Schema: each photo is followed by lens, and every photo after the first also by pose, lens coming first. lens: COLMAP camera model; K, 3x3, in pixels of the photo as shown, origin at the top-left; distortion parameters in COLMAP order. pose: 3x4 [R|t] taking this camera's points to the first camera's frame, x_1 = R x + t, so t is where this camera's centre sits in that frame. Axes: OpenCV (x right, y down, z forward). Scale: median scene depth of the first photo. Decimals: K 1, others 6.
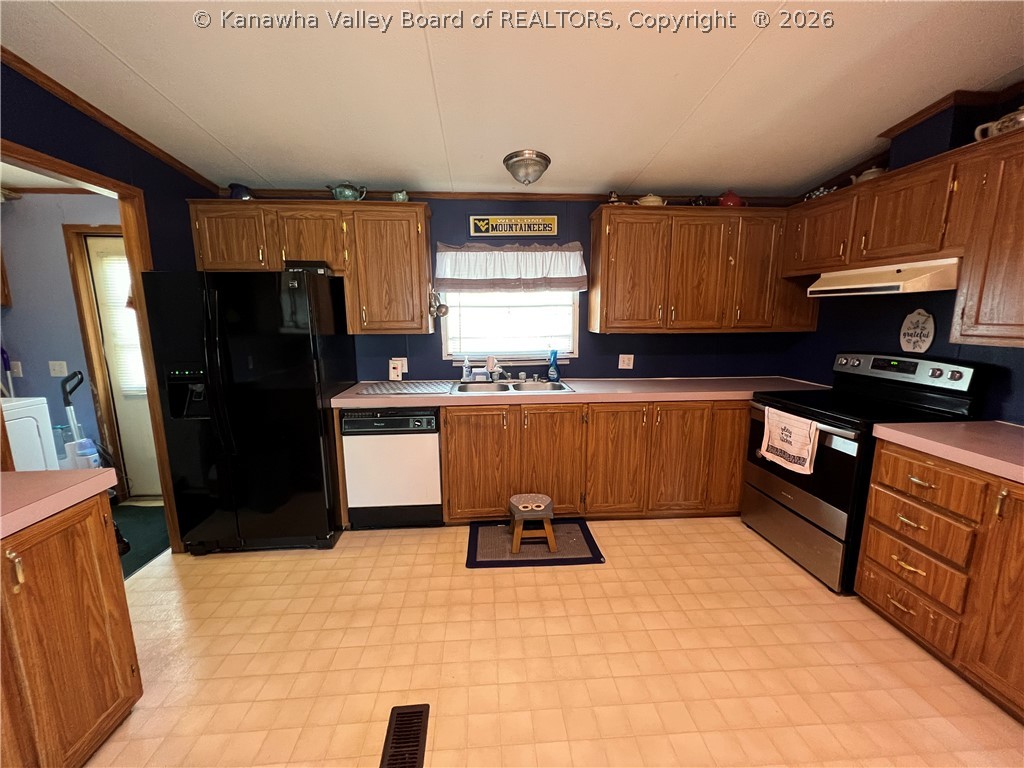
lens RADIAL K [[406.7, 0, 509.0], [0, 406.7, 382.0], [0, 0, 1]] dist [-0.002822, -0.000057]
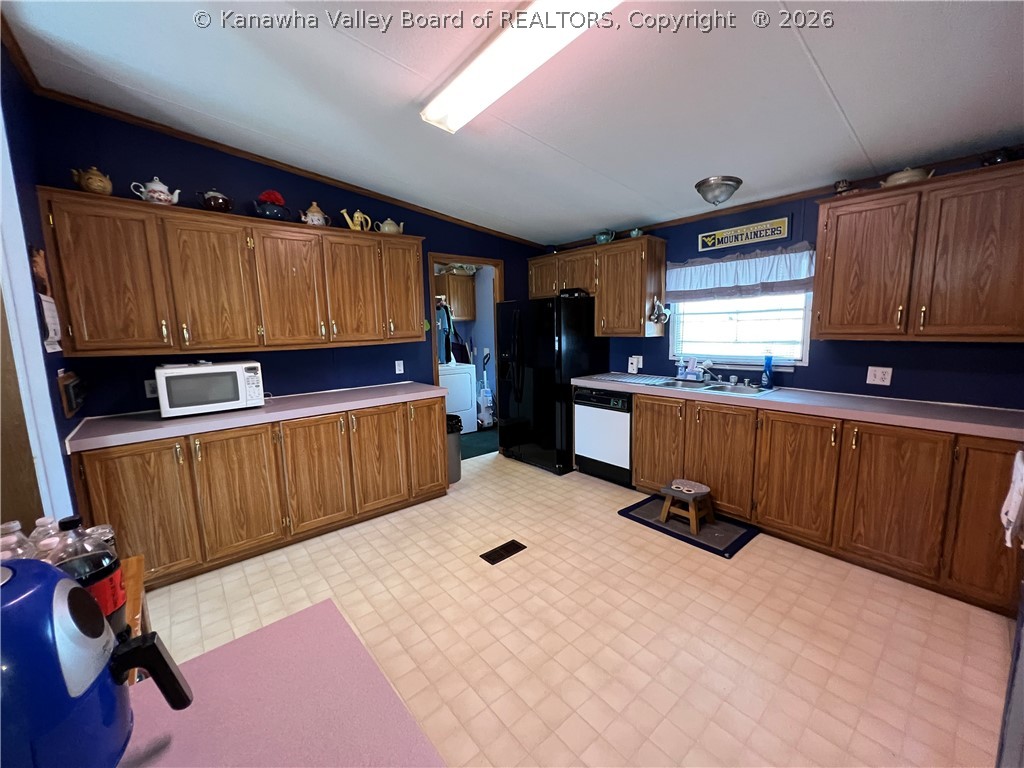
lens RADIAL K [[406.7, 0, 512.5], [0, 406.7, 382.0], [0, 0, 1]] dist [-0.002822, -0.000057]
pose [[0.594698, 0.103472, -0.797263, 0.595541], [-0.113993, 0.992516, 0.043783, 0.011980], [0.795826, 0.064845, 0.602043, -0.080255]]
